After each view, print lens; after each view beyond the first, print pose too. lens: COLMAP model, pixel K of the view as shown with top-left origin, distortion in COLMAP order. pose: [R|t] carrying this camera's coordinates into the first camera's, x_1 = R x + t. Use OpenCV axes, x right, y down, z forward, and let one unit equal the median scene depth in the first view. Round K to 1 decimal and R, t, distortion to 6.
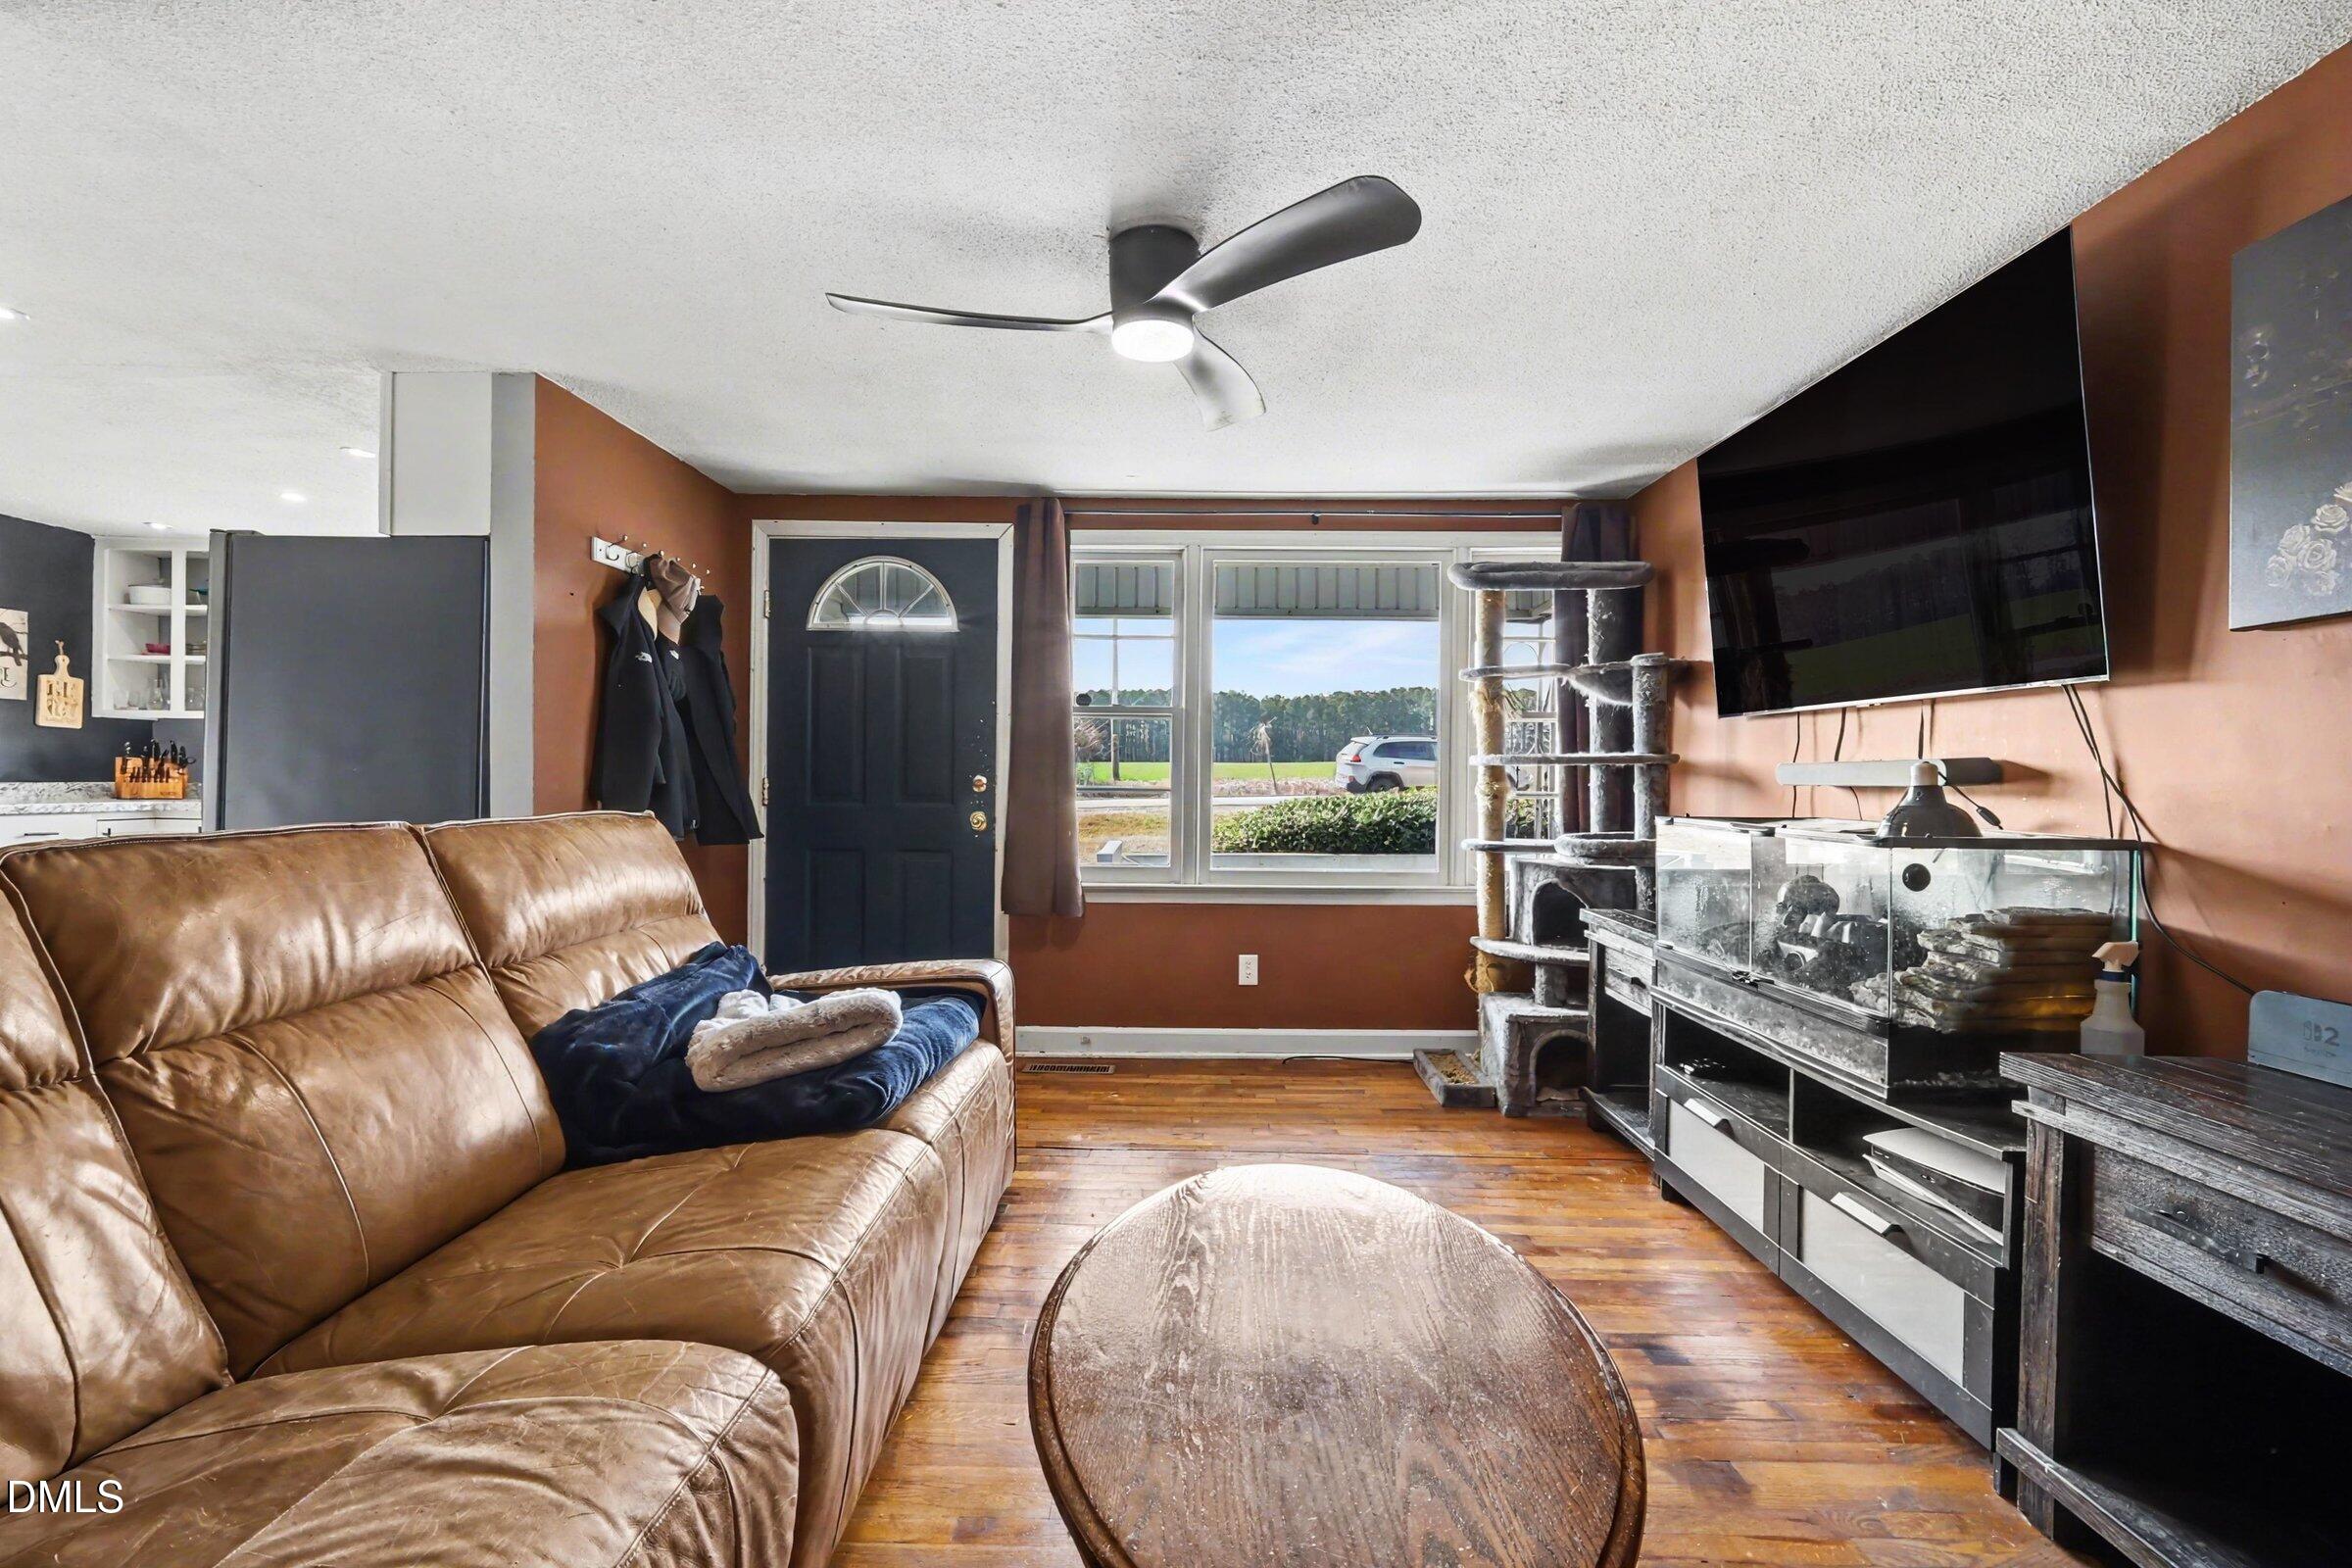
lens RADIAL K [[1071.6, 0, 1165.5], [0, 1071.6, 778.0], [0, 0, 1]] dist [-0.004253, 0.000011]
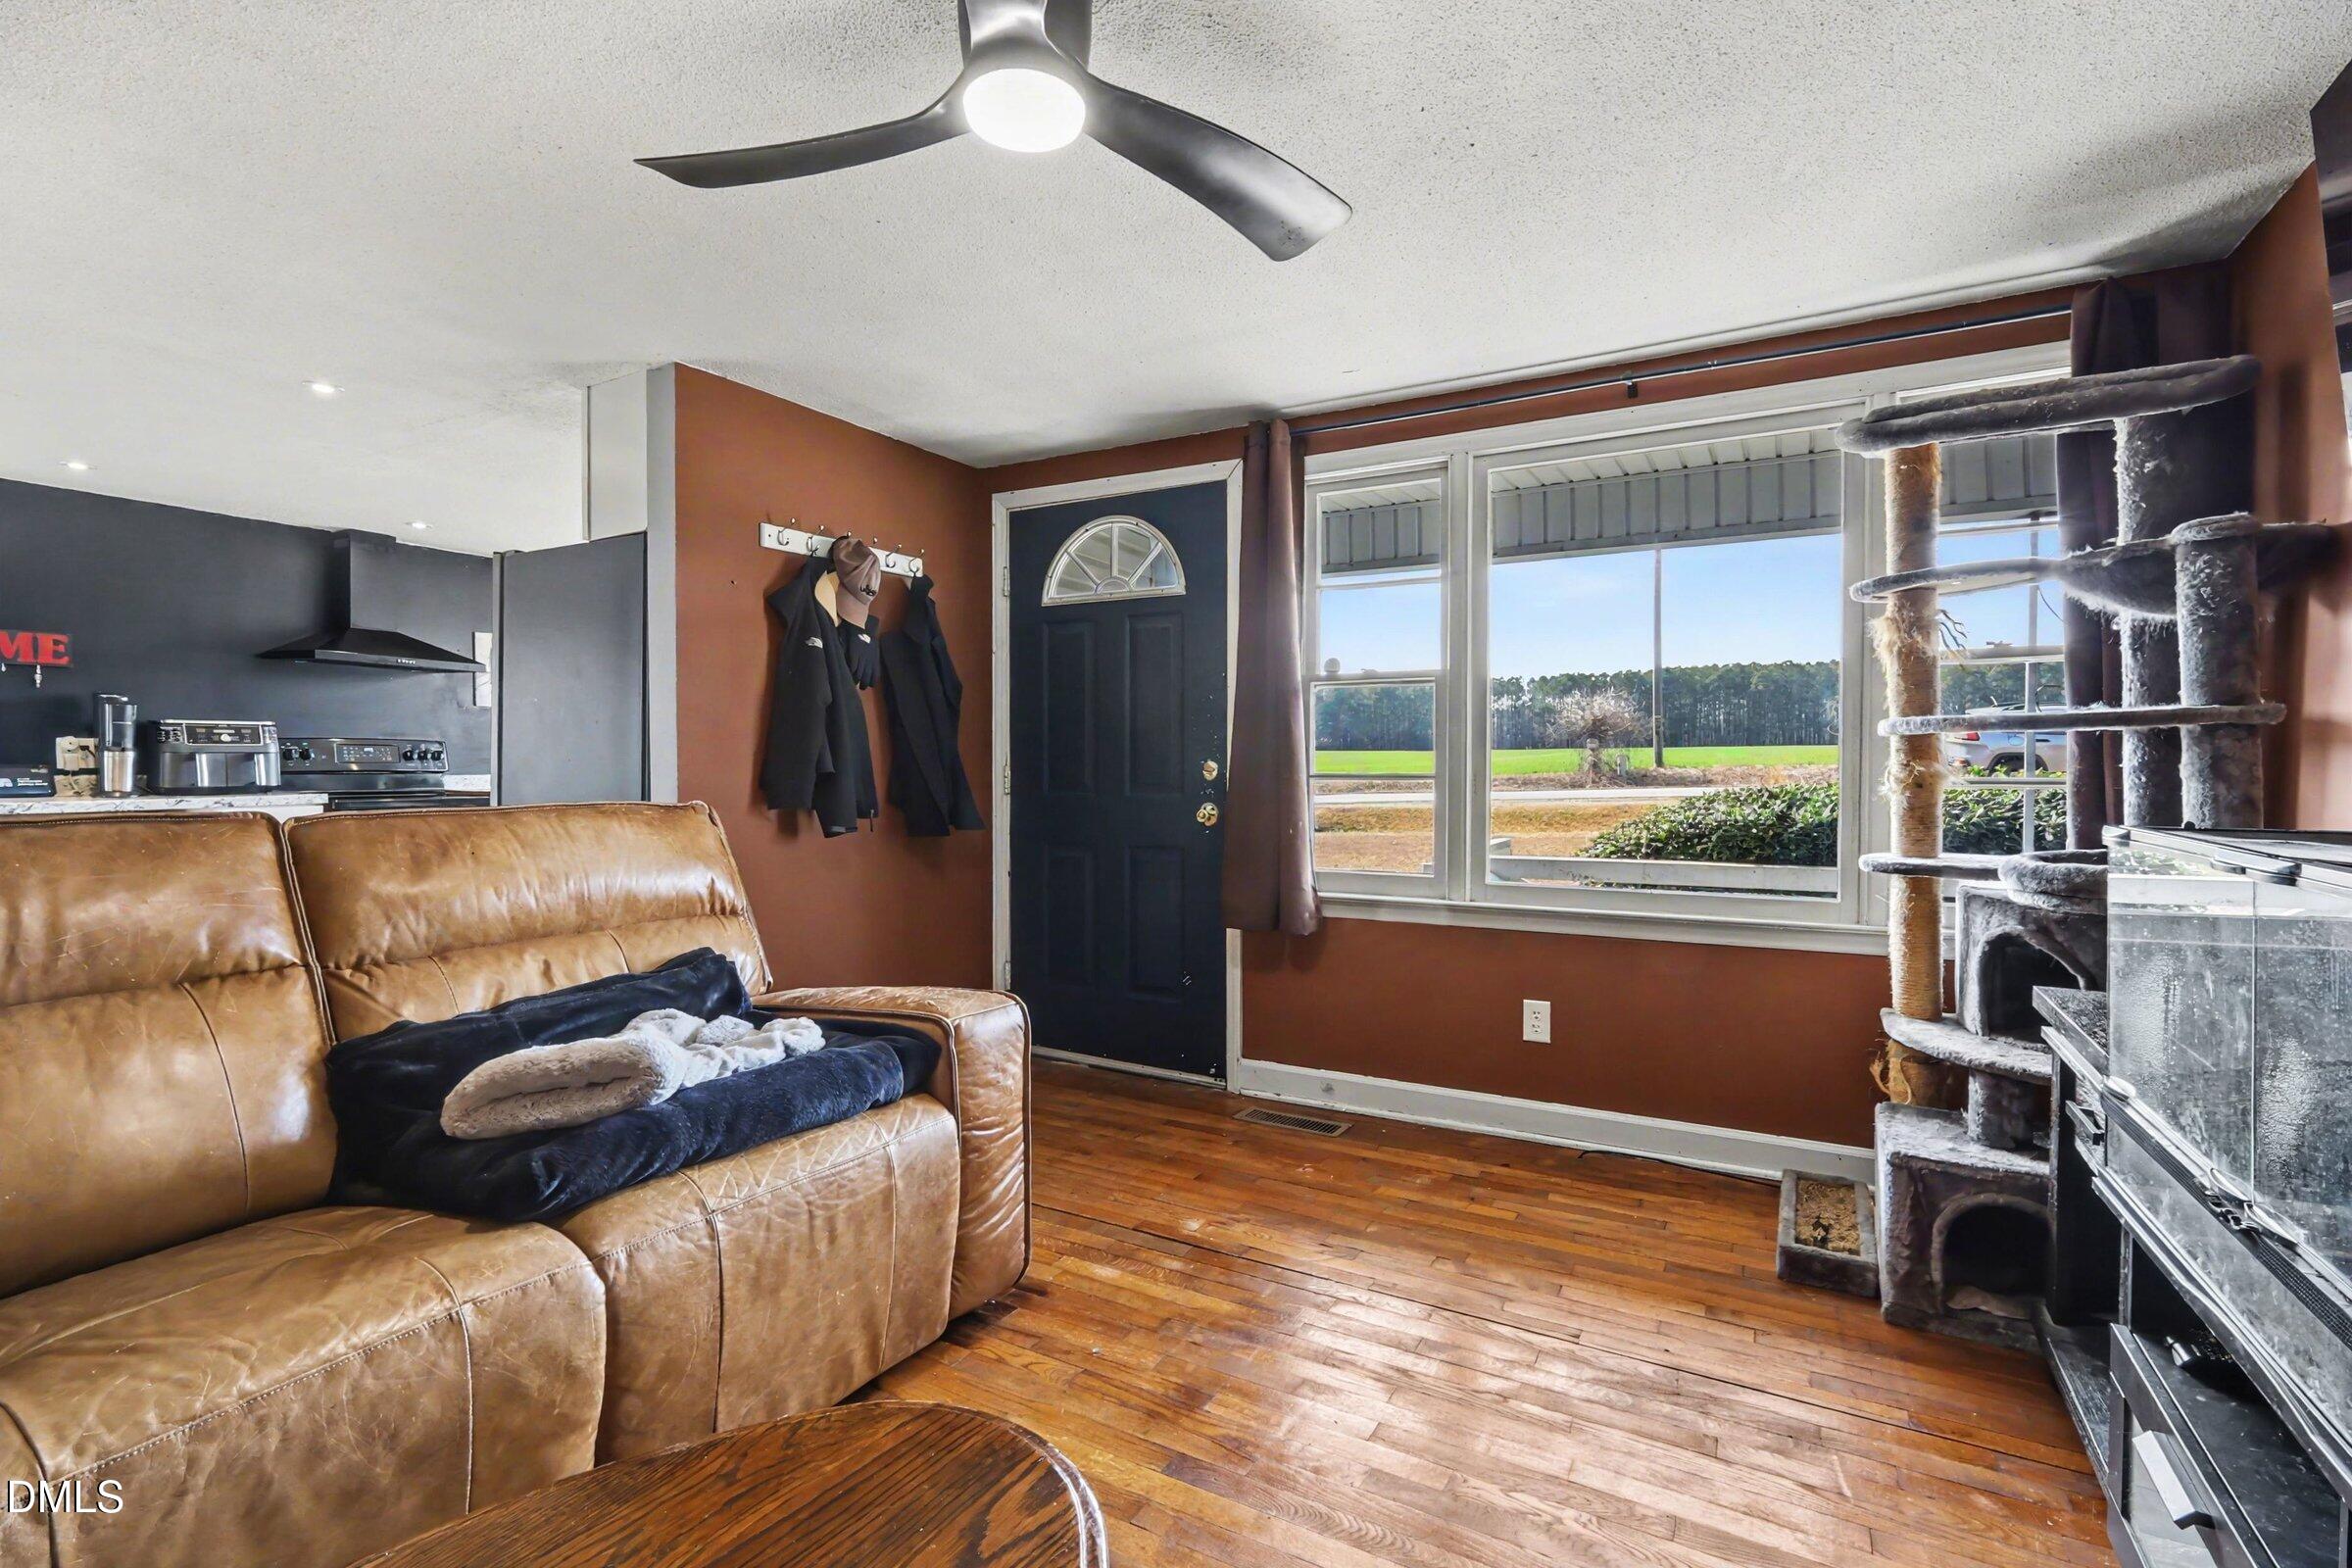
lens RADIAL K [[1071.6, 0, 1166.1], [0, 1071.6, 782.6], [0, 0, 1]] dist [-0.004253, 0.000011]
pose [[0.879319, -0.001382, -0.476232, 0.214512], [0.008411, 0.999885, 0.012627, 0.003988], [0.476160, -0.015109, 0.879229, 0.247517]]
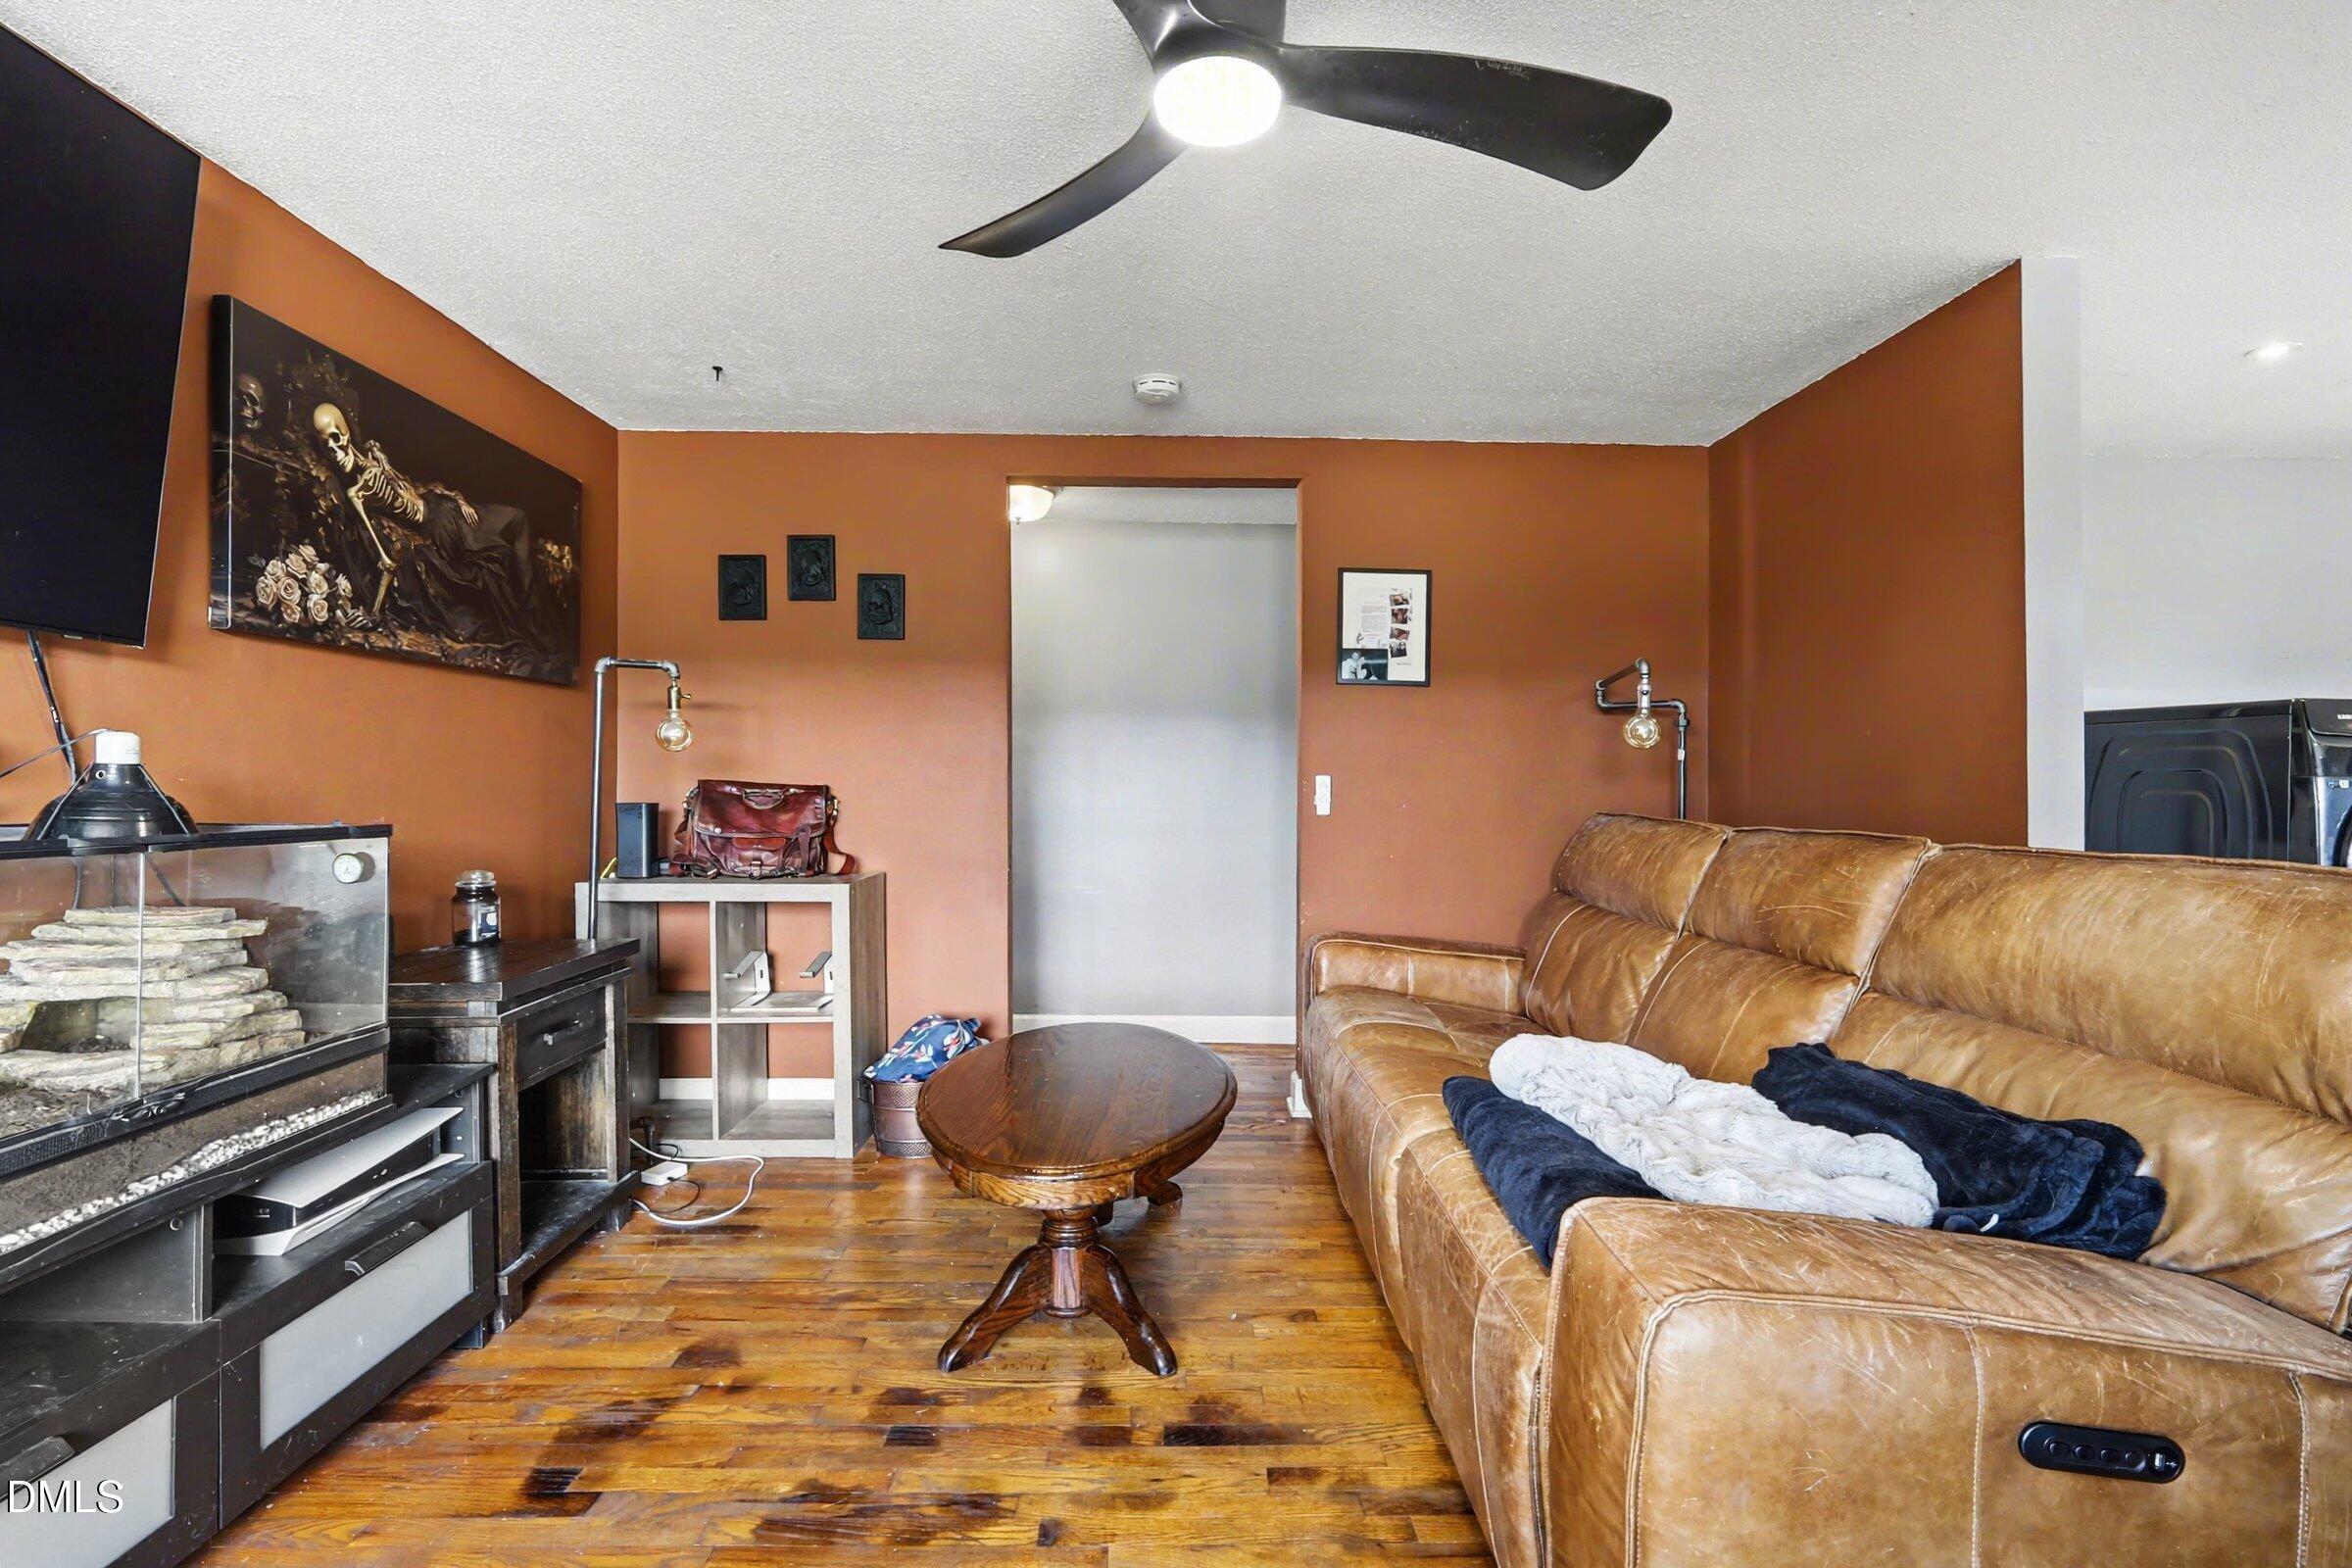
lens RADIAL K [[1071.6, 0, 1164.5], [0, 1071.6, 765.6], [0, 0, 1]] dist [-0.004253, 0.000011]
pose [[-0.999749, -0.019232, -0.011534, 0.020758], [-0.018992, 0.999608, -0.020577, 0.009618], [0.011925, -0.020353, -0.999722, 1.994321]]
